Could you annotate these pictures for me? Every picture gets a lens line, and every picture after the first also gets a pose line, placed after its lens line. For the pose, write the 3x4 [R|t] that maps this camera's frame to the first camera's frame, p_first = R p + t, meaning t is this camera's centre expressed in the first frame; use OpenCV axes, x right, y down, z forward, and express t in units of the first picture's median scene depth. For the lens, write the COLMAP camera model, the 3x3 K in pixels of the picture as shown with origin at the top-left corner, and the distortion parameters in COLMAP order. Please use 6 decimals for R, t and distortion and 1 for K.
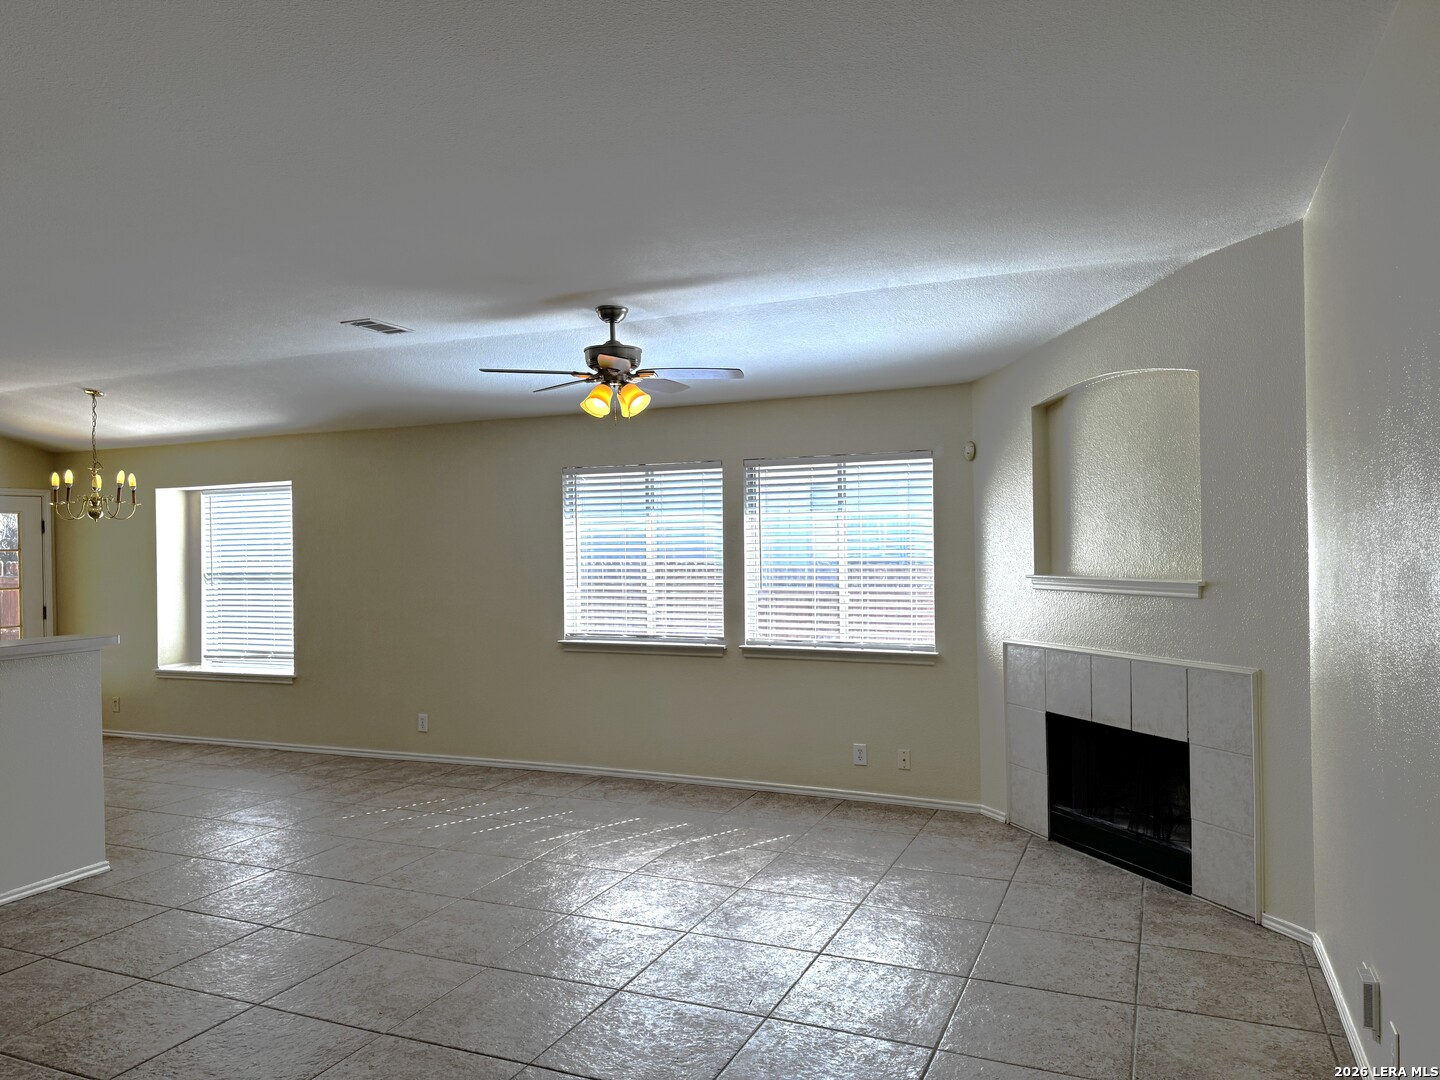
lens RADIAL K [[1027.7, 0, 711.7], [0, 1027.7, 540.3], [0, 0, 1]] dist [0.092500, -0.065726]
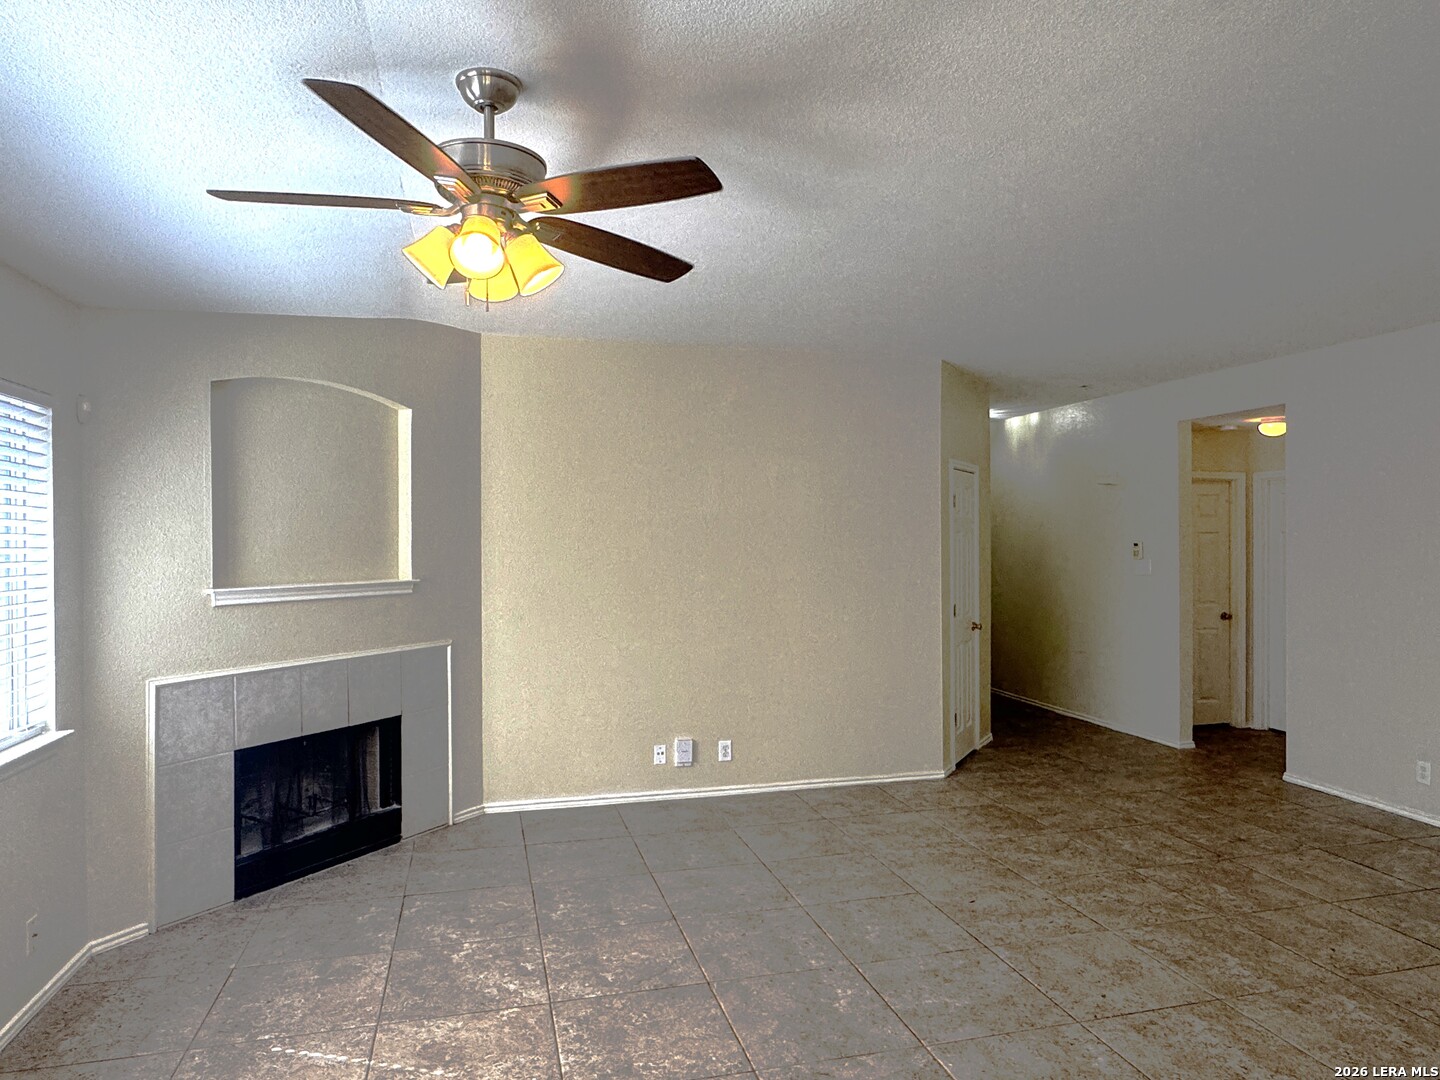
lens RADIAL K [[928.8, 0, 720.5], [0, 928.8, 540.1], [0, 0, 1]] dist [0.018664, -0.001968]
pose [[-0.632672, 0.011051, 0.774341, -0.476280], [0.008340, 0.999937, -0.007456, 0.003917], [-0.774375, 0.001741, -0.632725, 1.097228]]
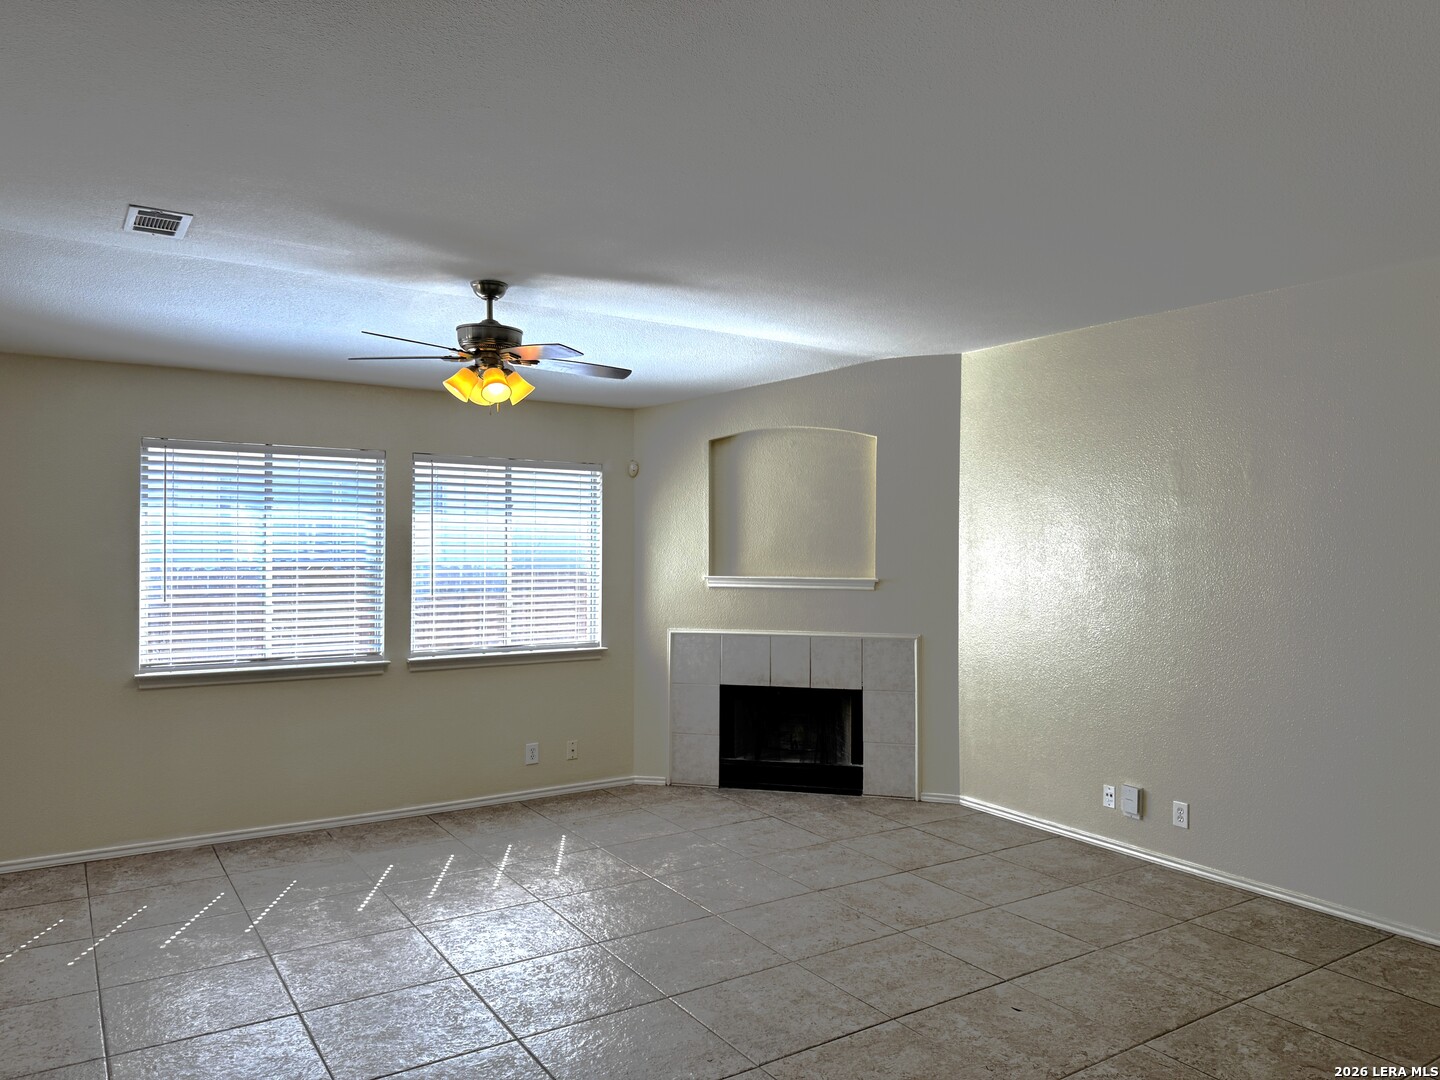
lens RADIAL K [[1027.7, 0, 718.2], [0, 1027.7, 530.8], [0, 0, 1]] dist [0.092500, -0.065726]
pose [[0.542615, 0.027291, 0.839538, -0.674056], [-0.015128, 0.999627, -0.022718, 0.007482], [-0.839845, -0.000373, 0.542826, 0.311079]]
